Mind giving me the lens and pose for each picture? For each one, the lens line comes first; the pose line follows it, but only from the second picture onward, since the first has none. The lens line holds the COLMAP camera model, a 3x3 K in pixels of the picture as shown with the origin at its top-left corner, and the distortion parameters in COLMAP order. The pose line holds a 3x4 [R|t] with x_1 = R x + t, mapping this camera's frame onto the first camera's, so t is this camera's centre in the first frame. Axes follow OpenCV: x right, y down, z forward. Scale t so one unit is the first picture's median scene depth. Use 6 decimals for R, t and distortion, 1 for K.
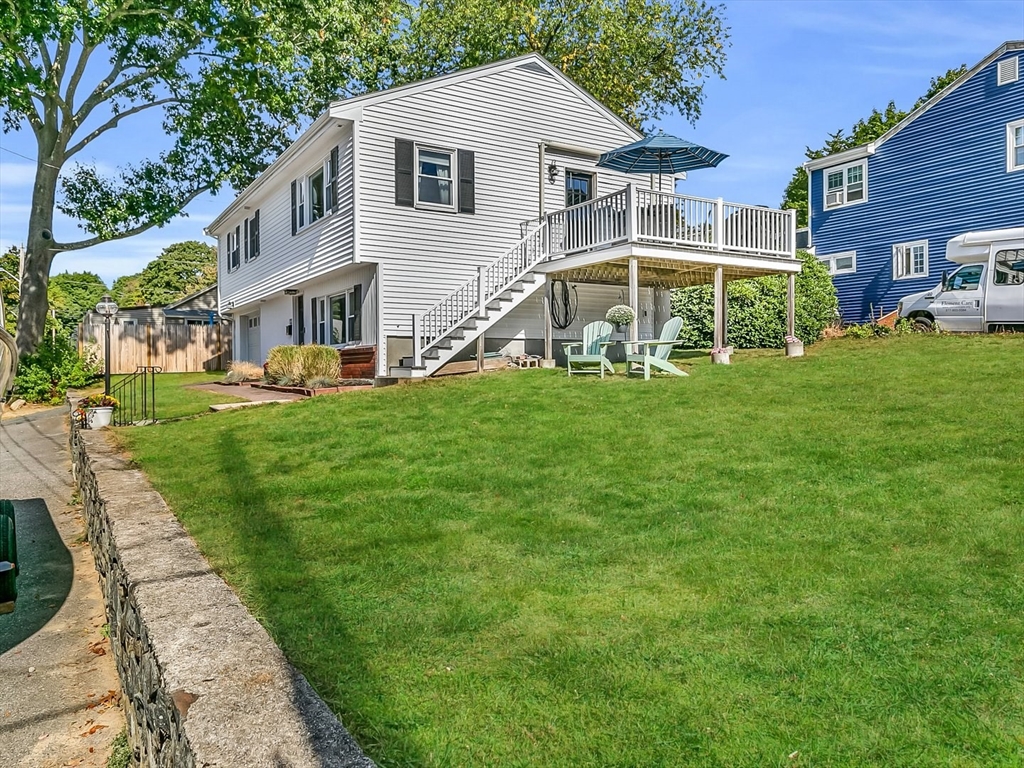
lens RADIAL K [[754.9, 0, 512.0], [0, 754.9, 384.0], [0, 0, 1]] dist [0.006097, 0.001083]
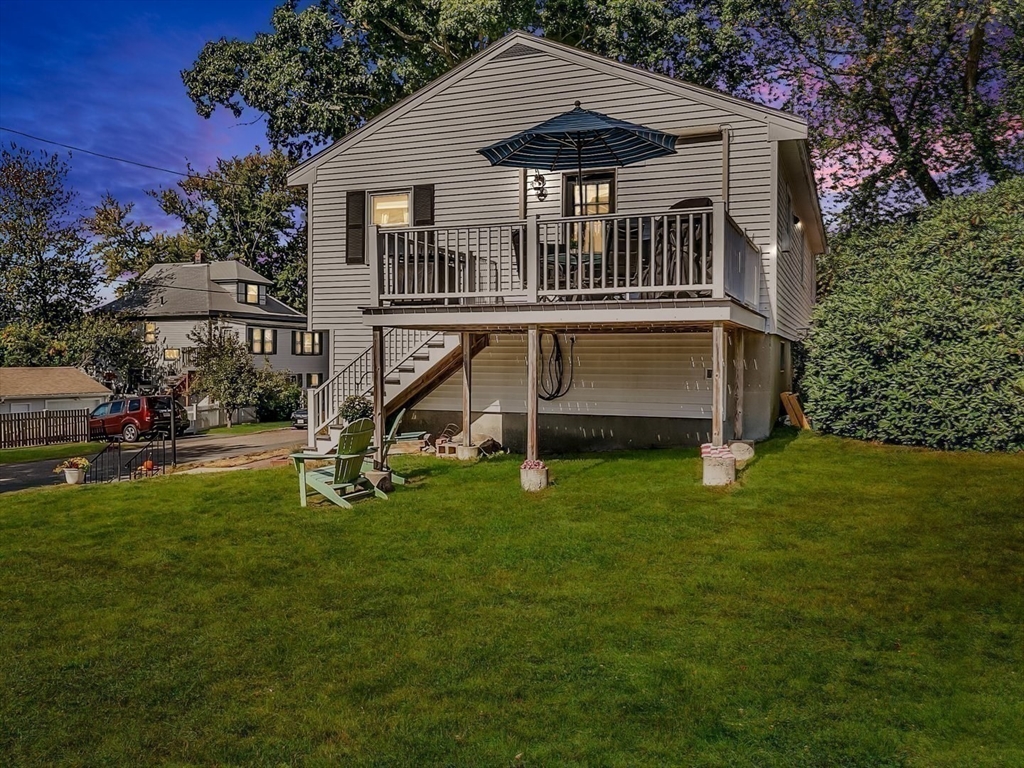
lens RADIAL K [[809.2, 0, 512.0], [0, 809.2, 384.0], [0, 0, 1]] dist [-0.001666, -0.000468]
pose [[0.593843, 0.032927, -0.803907, 0.749000], [-0.018919, 0.999457, 0.026962, -0.121218], [0.804358, -0.000802, 0.594144, 0.571675]]
